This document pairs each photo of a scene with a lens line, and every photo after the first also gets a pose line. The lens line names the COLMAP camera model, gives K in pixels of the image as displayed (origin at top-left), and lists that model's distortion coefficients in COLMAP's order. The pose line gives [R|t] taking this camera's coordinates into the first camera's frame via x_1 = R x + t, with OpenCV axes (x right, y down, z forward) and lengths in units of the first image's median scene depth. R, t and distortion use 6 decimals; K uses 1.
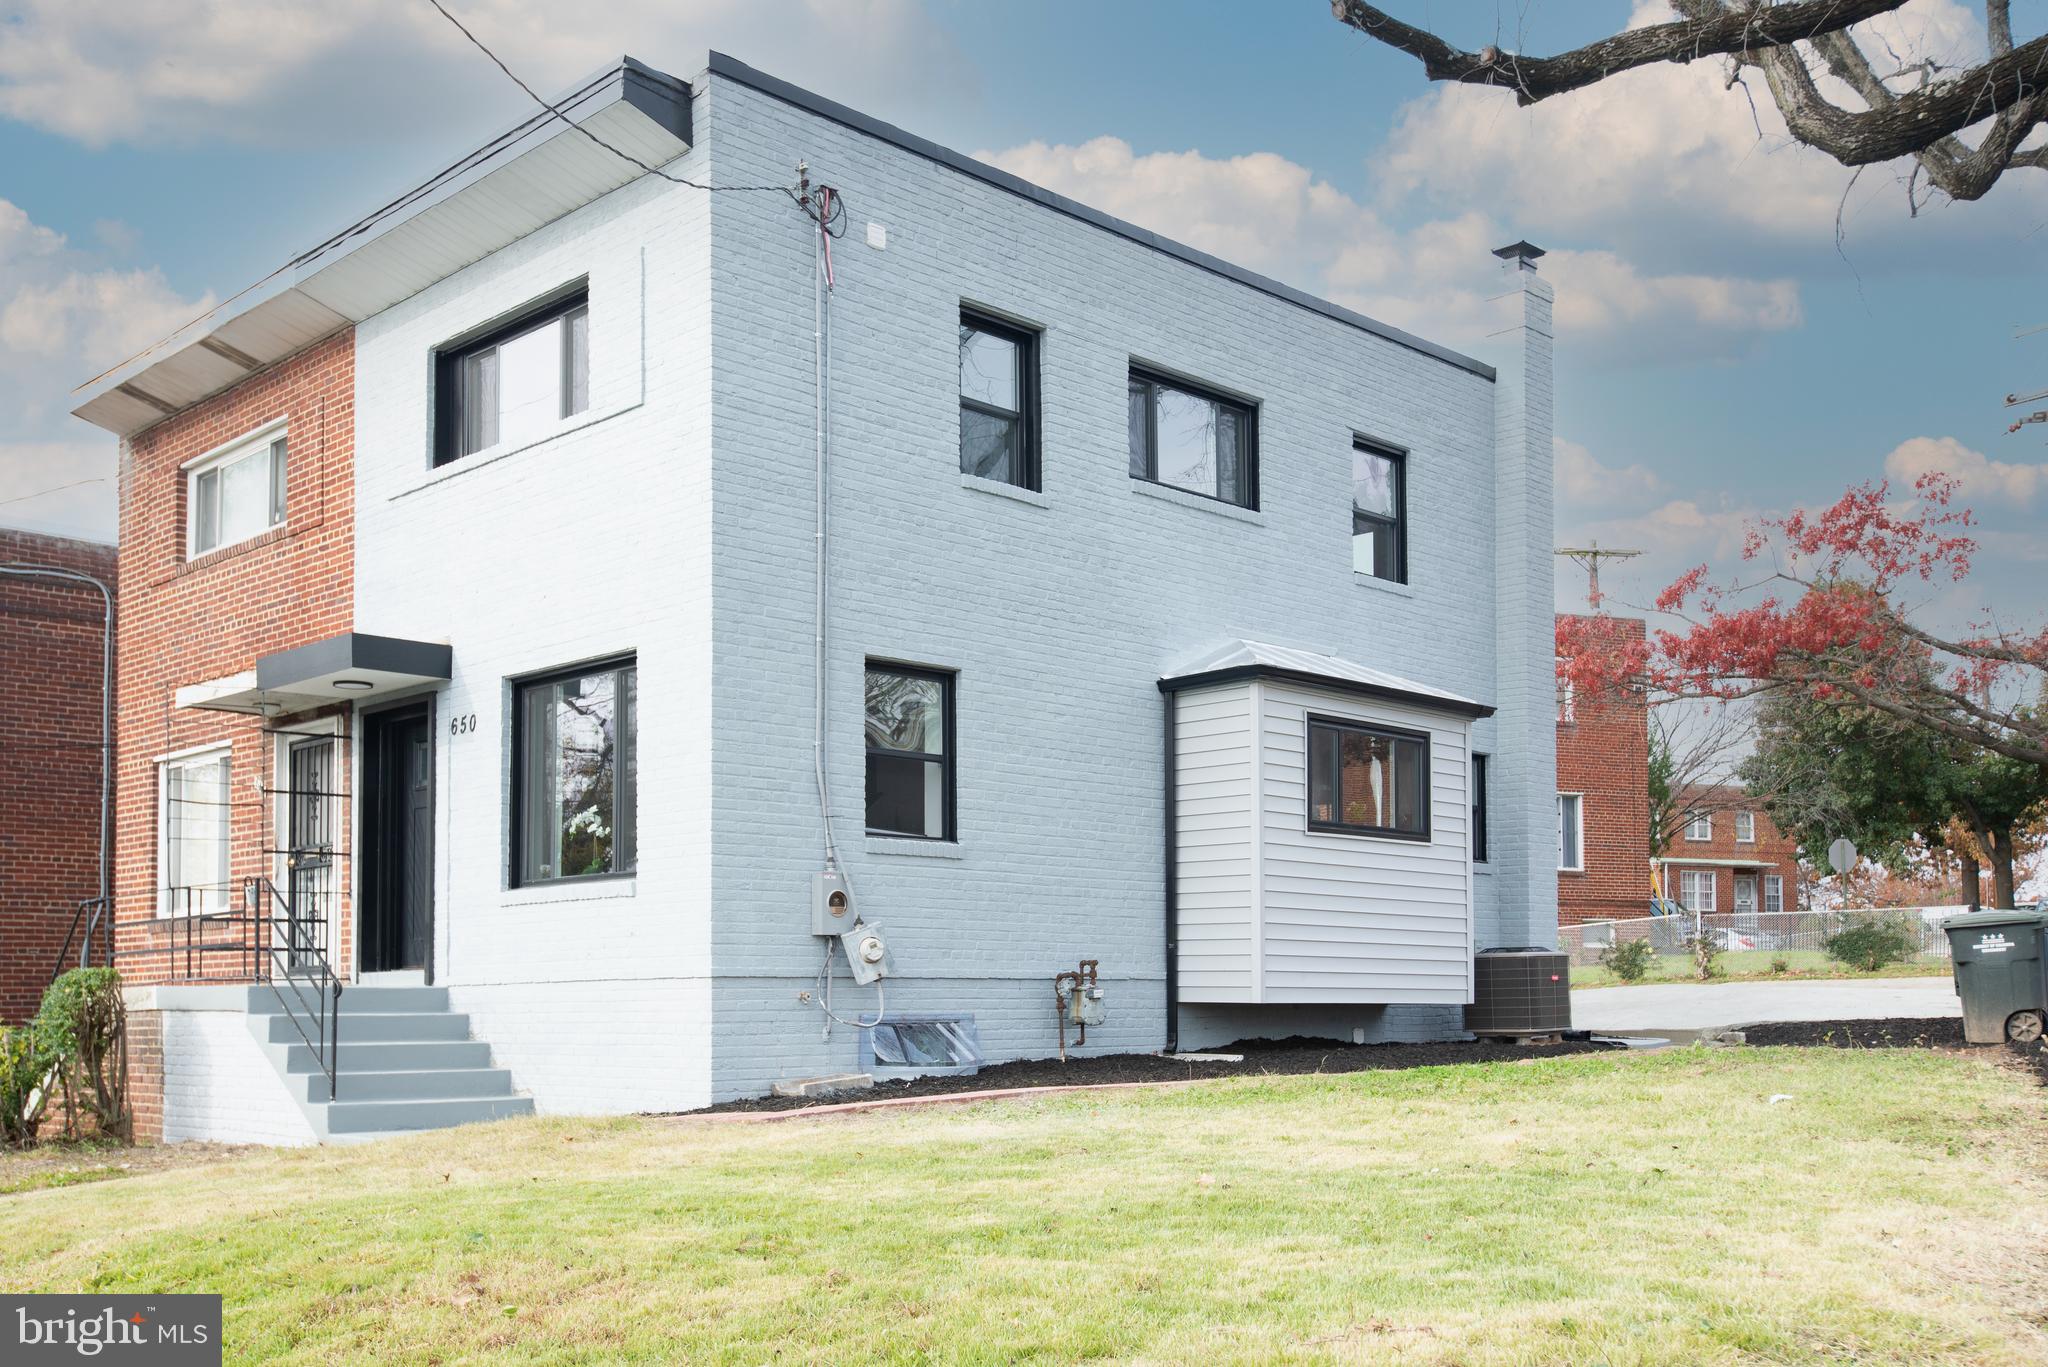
lens RADIAL K [[2433.6, 0, 1023.2], [0, 2433.6, 866.4], [0, 0, 1]] dist [0.087810, 0.000000]
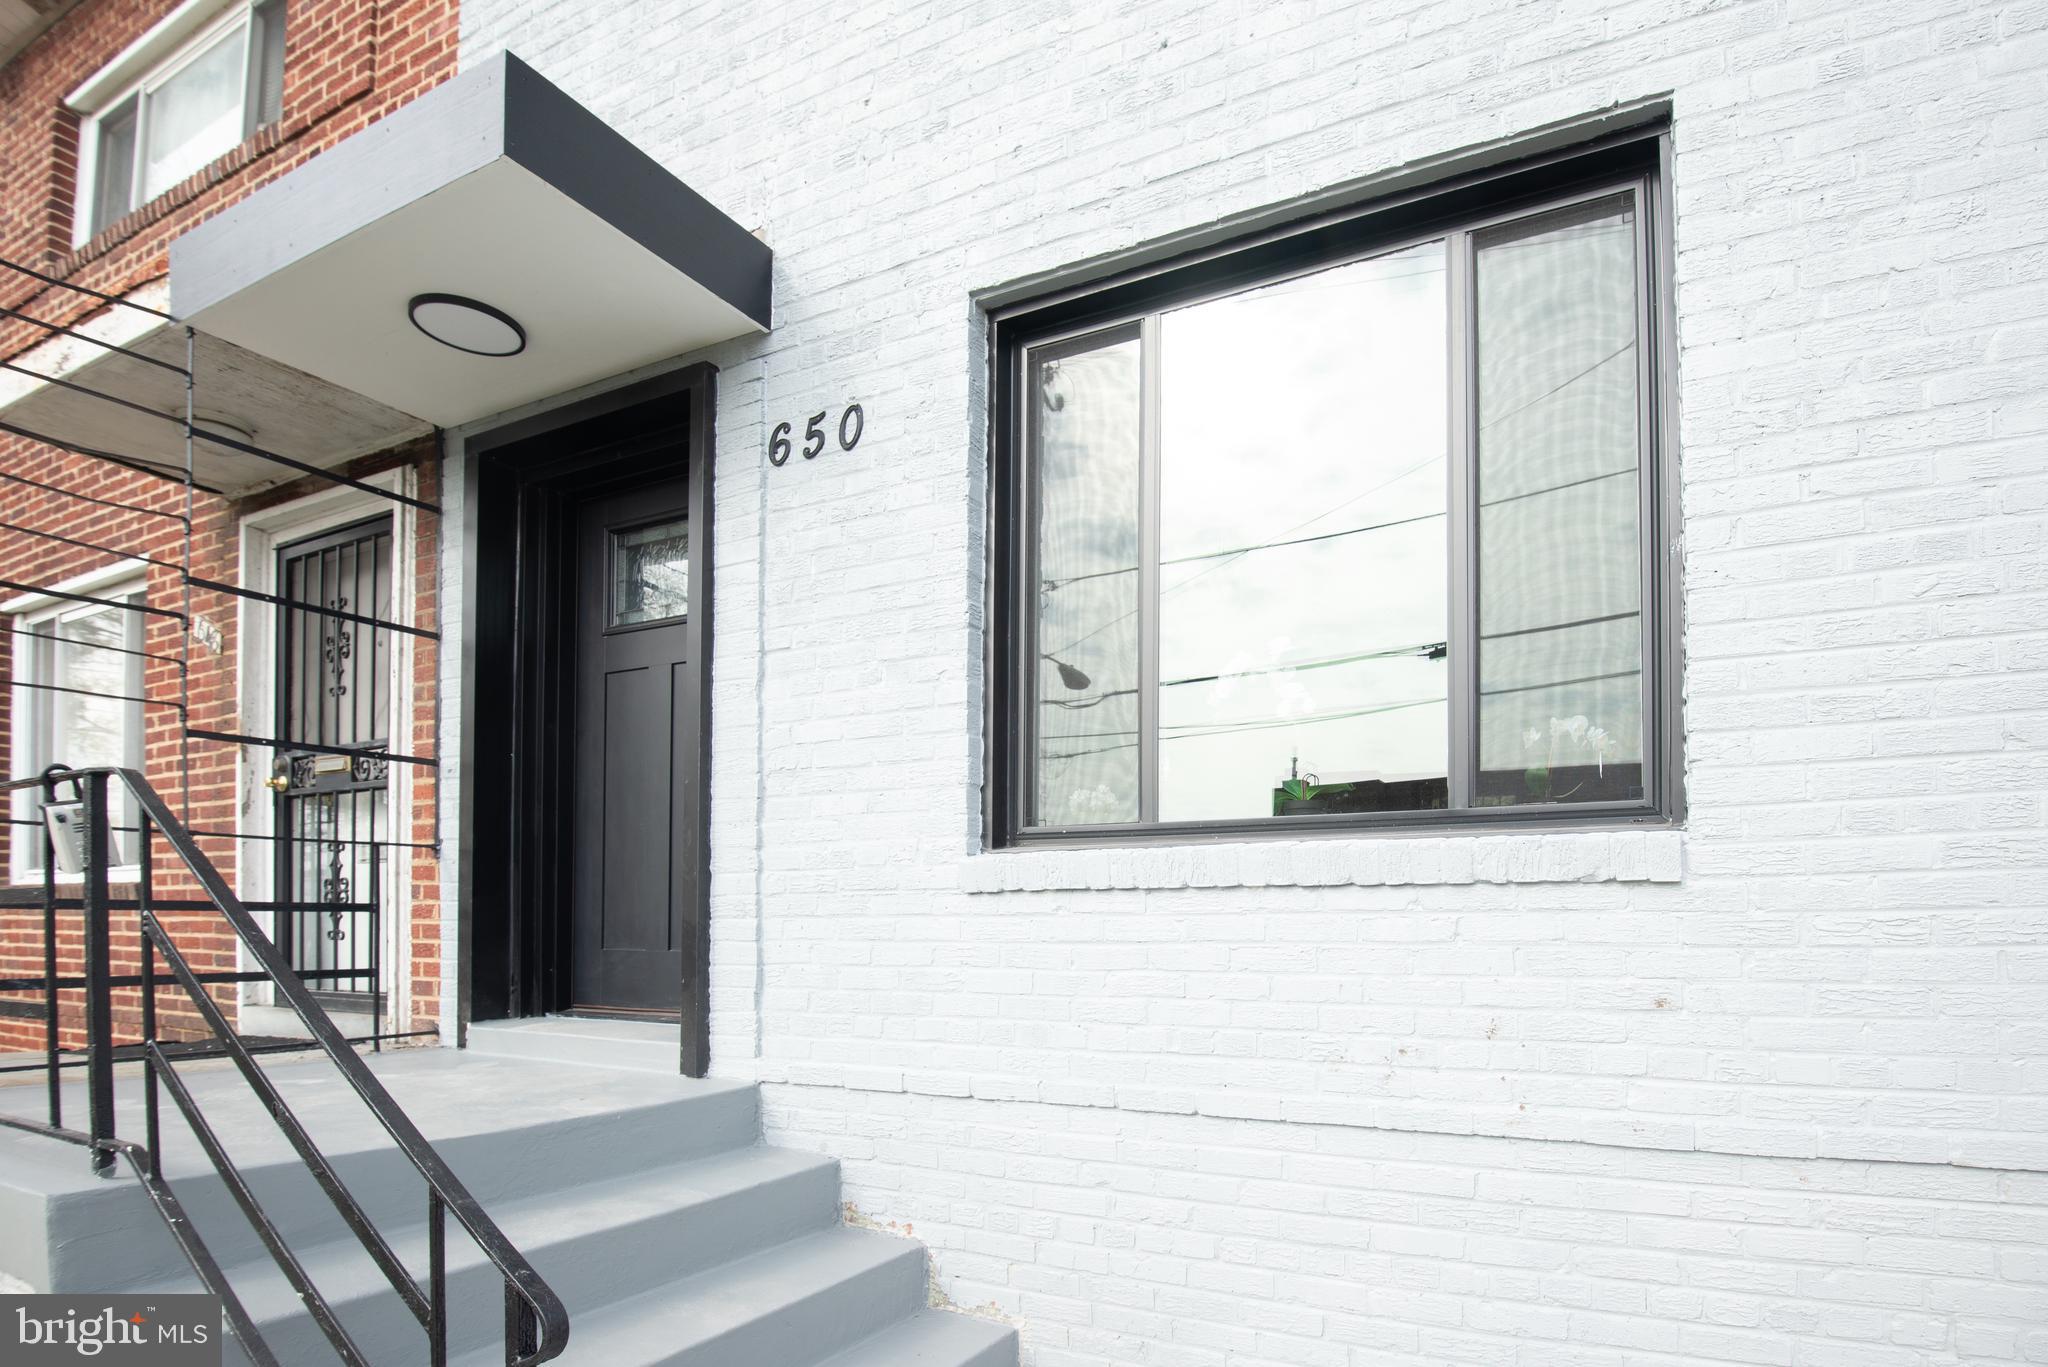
lens RADIAL K [[1060.1, 0, 1065.4], [0, 1060.1, 910.3], [0, 0, 1]] dist [-0.015570, -0.010424]
pose [[0.924098, 0.010170, 0.382019, -0.259660], [-0.030691, 0.998392, 0.047663, 0.010329], [-0.380920, -0.055770, 0.922924, 0.831404]]
